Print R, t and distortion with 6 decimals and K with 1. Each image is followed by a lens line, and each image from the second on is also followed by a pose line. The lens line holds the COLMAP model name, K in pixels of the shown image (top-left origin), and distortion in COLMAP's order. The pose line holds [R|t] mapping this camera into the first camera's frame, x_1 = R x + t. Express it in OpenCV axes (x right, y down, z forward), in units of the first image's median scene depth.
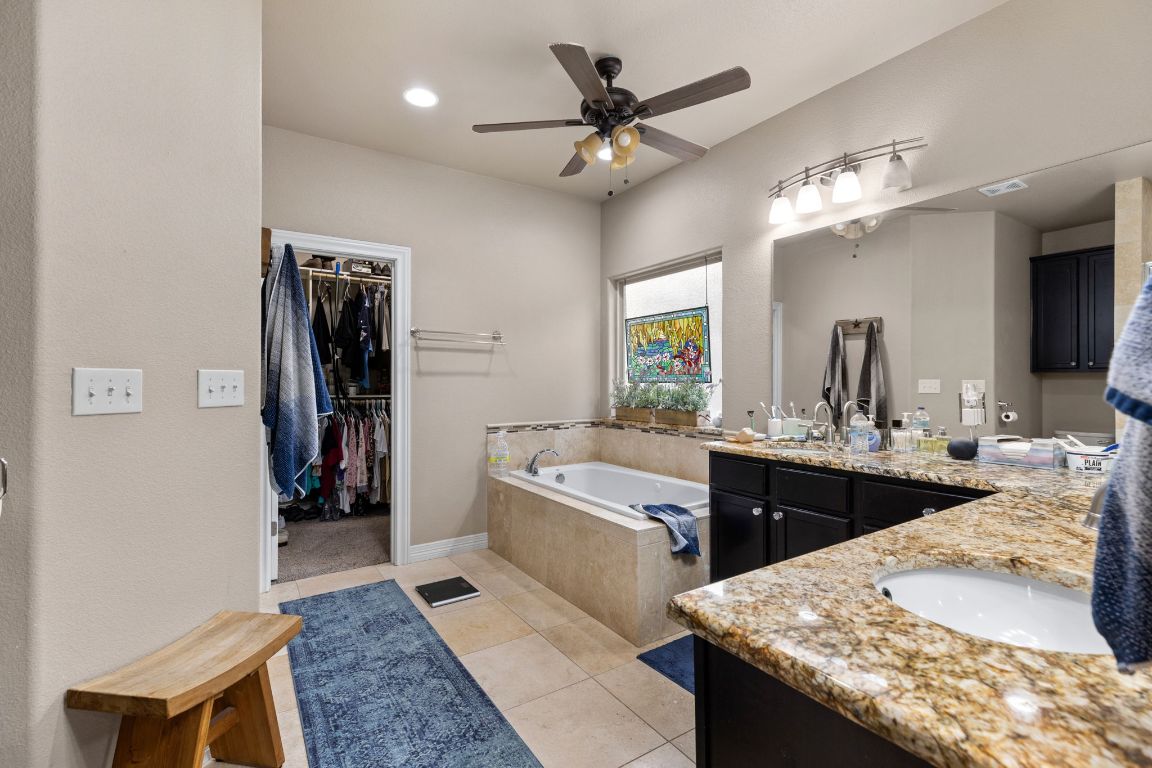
lens RADIAL K [[513.2, 0, 574.4], [0, 513.2, 380.6], [0, 0, 1]] dist [0.000014, -0.000048]
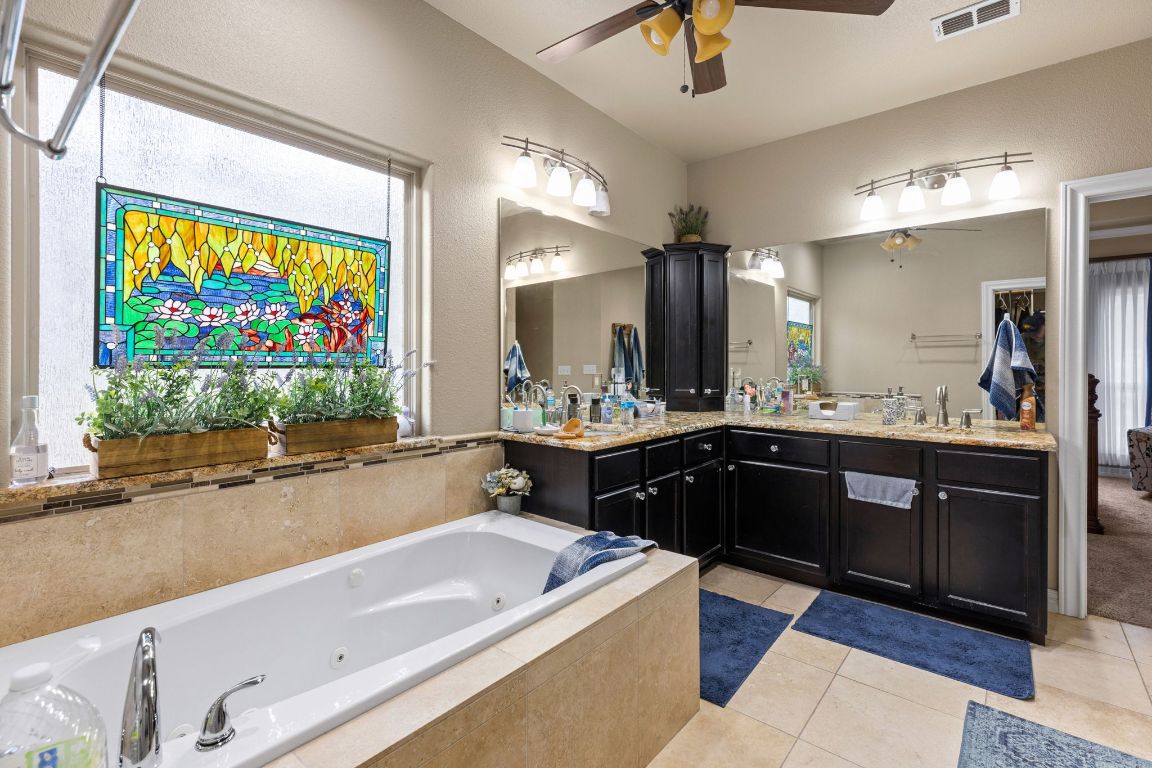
lens RADIAL K [[513.2, 0, 573.7], [0, 513.2, 371.8], [0, 0, 1]] dist [0.000014, -0.000048]
pose [[-0.287973, -0.002335, 0.957636, -0.360256], [0.003552, 0.999988, 0.003507, 0.007129], [-0.957632, 0.004411, -0.287961, 0.903252]]
